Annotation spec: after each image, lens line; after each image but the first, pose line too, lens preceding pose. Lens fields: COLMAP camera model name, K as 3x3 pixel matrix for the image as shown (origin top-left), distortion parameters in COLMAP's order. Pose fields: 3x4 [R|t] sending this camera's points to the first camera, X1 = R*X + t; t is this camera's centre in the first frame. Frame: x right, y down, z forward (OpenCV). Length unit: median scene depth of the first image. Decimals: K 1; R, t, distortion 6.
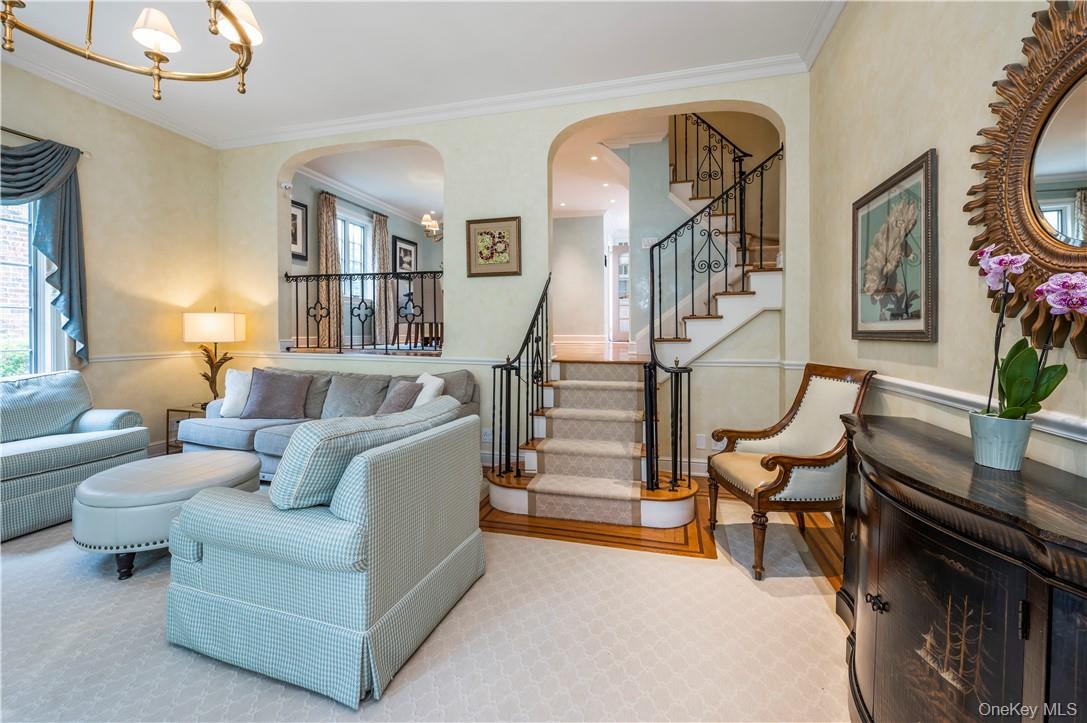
lens RADIAL K [[442.1, 0, 548.0], [0, 442.1, 335.0], [0, 0, 1]] dist [-0.000224, -0.000133]
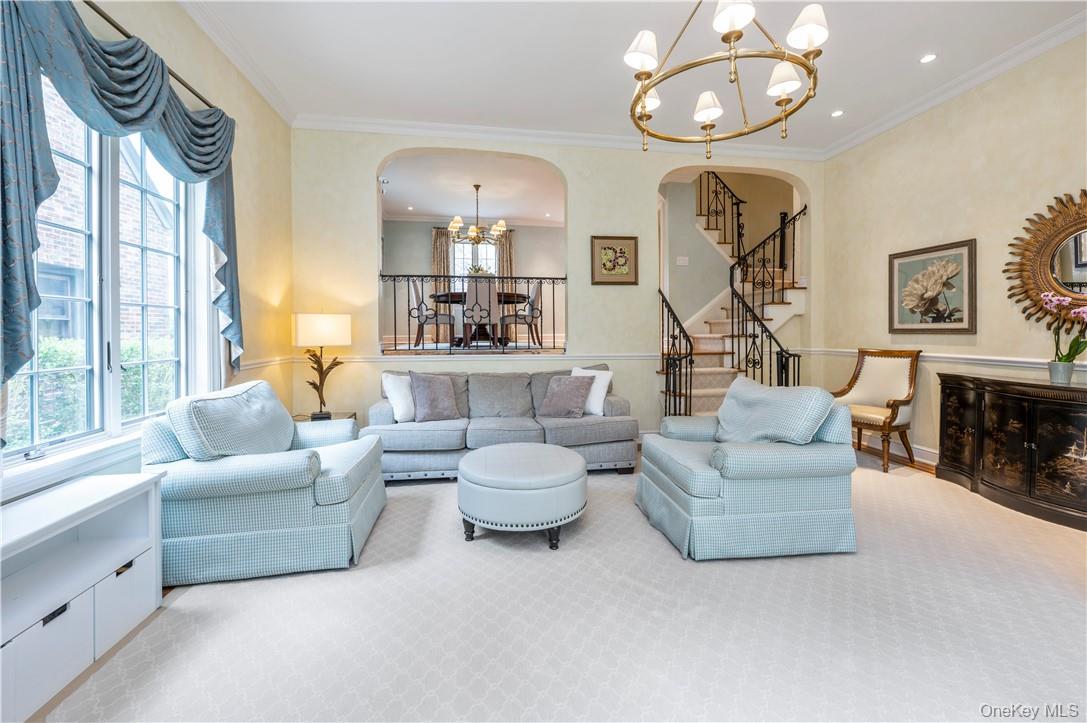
lens RADIAL K [[442.1, 0, 565.5], [0, 442.1, 334.7], [0, 0, 1]] dist [-0.000224, -0.000133]
pose [[0.909899, -0.012333, 0.414647, -0.818041], [0.012148, 0.999921, 0.003084, -0.004277], [-0.414652, 0.002231, 0.909977, -0.031876]]
